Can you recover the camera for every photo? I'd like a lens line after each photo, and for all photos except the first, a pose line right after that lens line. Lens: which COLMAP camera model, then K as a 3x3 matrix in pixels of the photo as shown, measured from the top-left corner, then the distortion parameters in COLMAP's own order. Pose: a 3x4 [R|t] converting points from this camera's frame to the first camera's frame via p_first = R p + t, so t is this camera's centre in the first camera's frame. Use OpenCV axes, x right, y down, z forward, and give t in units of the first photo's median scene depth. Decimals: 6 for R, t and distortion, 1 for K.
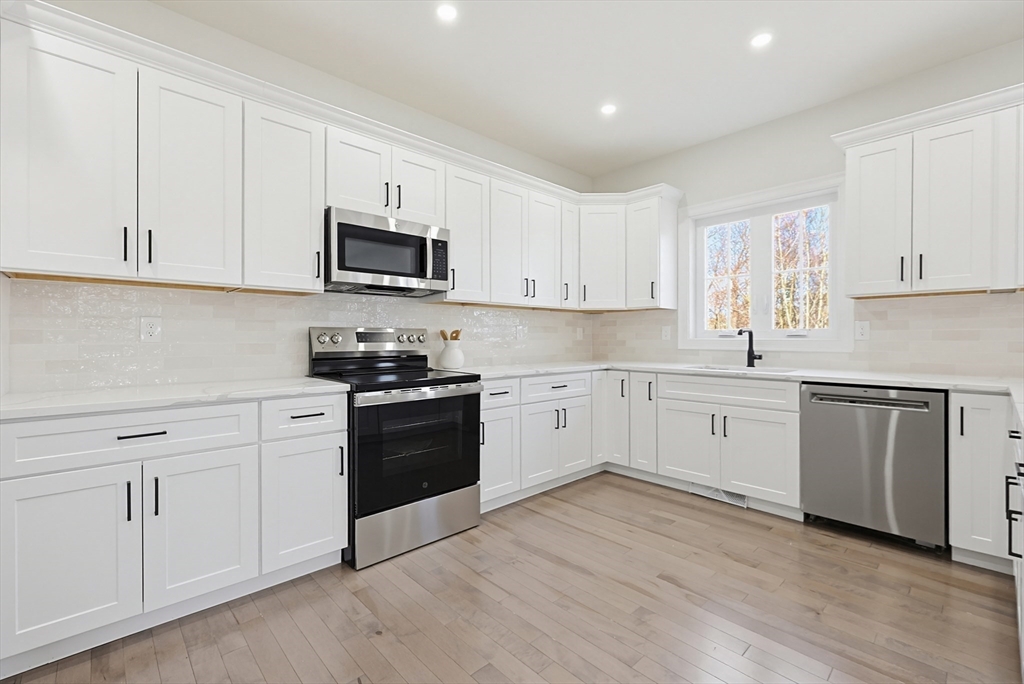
lens RADIAL K [[435.6, 0, 507.2], [0, 435.6, 340.5], [0, 0, 1]] dist [0.000291, 0.000650]
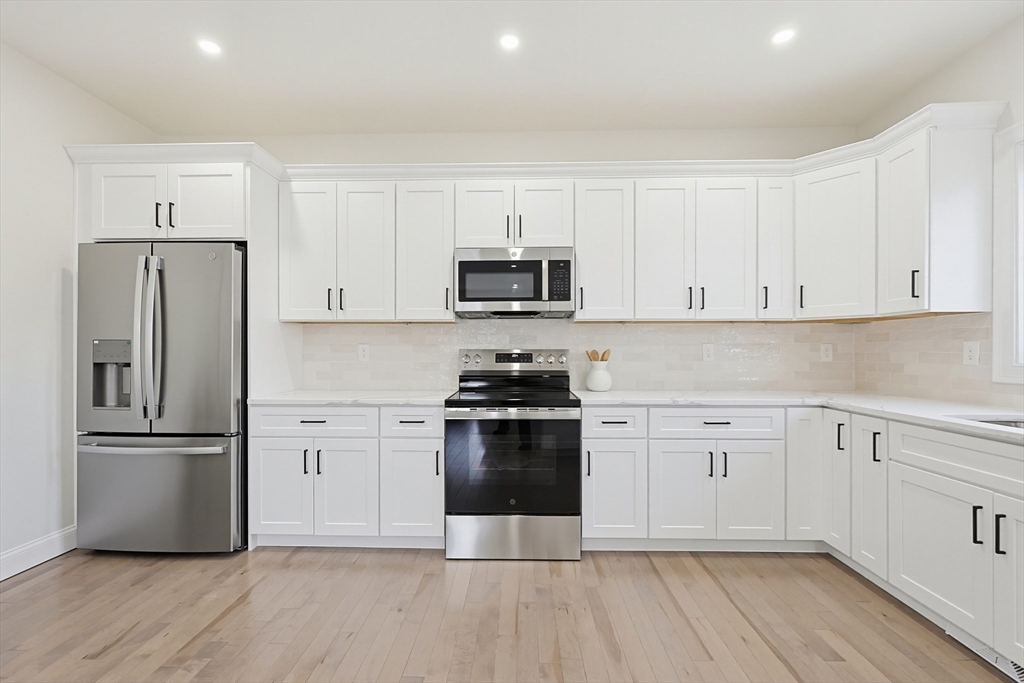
lens RADIAL K [[437.9, 0, 514.8], [0, 437.9, 351.3], [0, 0, 1]] dist [0.000162, 0.000069]
pose [[0.721631, 0.001625, -0.692276, 0.454442], [-0.004986, 0.999984, -0.002850, -0.020662], [0.692260, 0.005508, 0.721627, 0.210386]]
